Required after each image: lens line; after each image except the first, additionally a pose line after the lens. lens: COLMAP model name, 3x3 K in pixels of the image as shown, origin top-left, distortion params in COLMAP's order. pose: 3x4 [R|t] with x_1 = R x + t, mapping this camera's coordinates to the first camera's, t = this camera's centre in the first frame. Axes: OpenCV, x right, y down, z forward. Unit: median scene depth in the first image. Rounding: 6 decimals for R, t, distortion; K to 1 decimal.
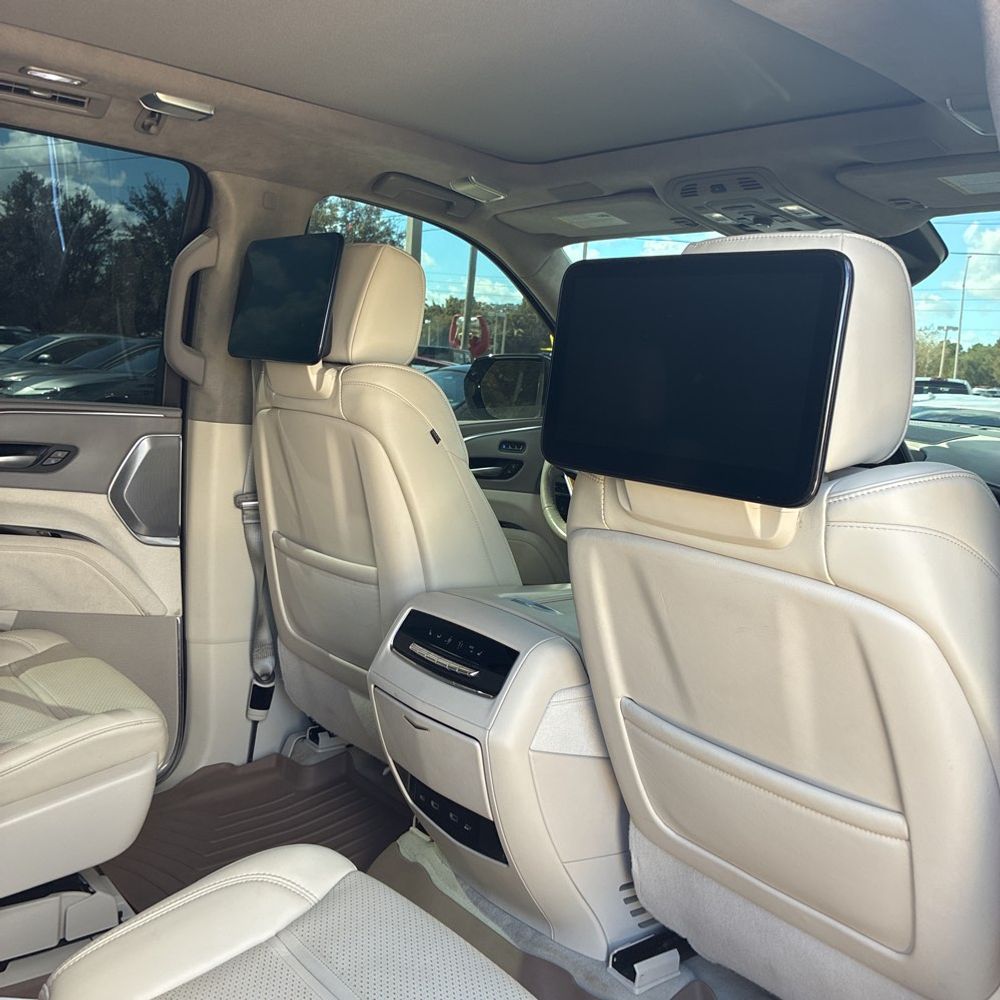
lens RADIAL K [[1006.9, 0, 499.9], [0, 1006.9, 503.4], [0, 0, 1]] dist [0.004171, 0.023974]
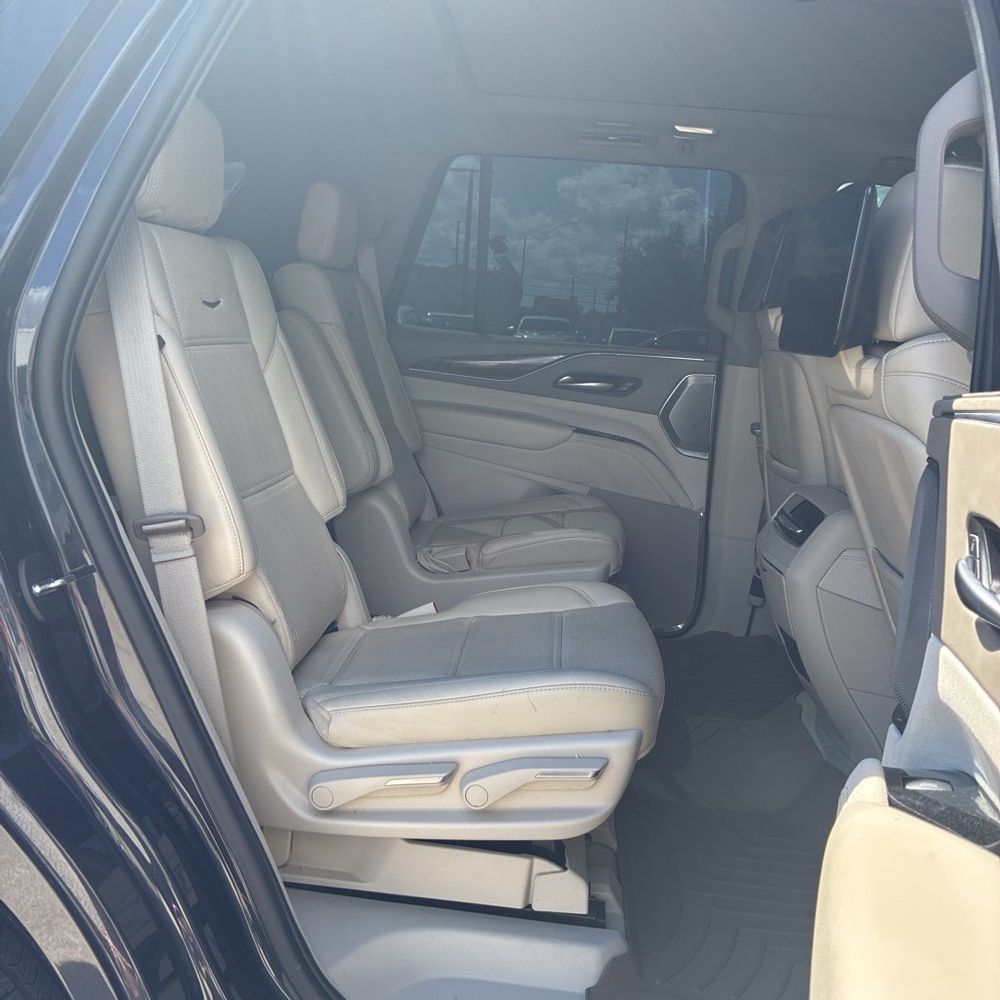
lens RADIAL K [[1006.9, 0, 499.9], [0, 1006.9, 503.4], [0, 0, 1]] dist [0.004171, 0.023974]
pose [[0.730013, 0.101895, -0.675794, 0.405257], [-0.112032, 0.993289, 0.028746, 0.096814], [0.674188, 0.054726, 0.736530, -0.170510]]
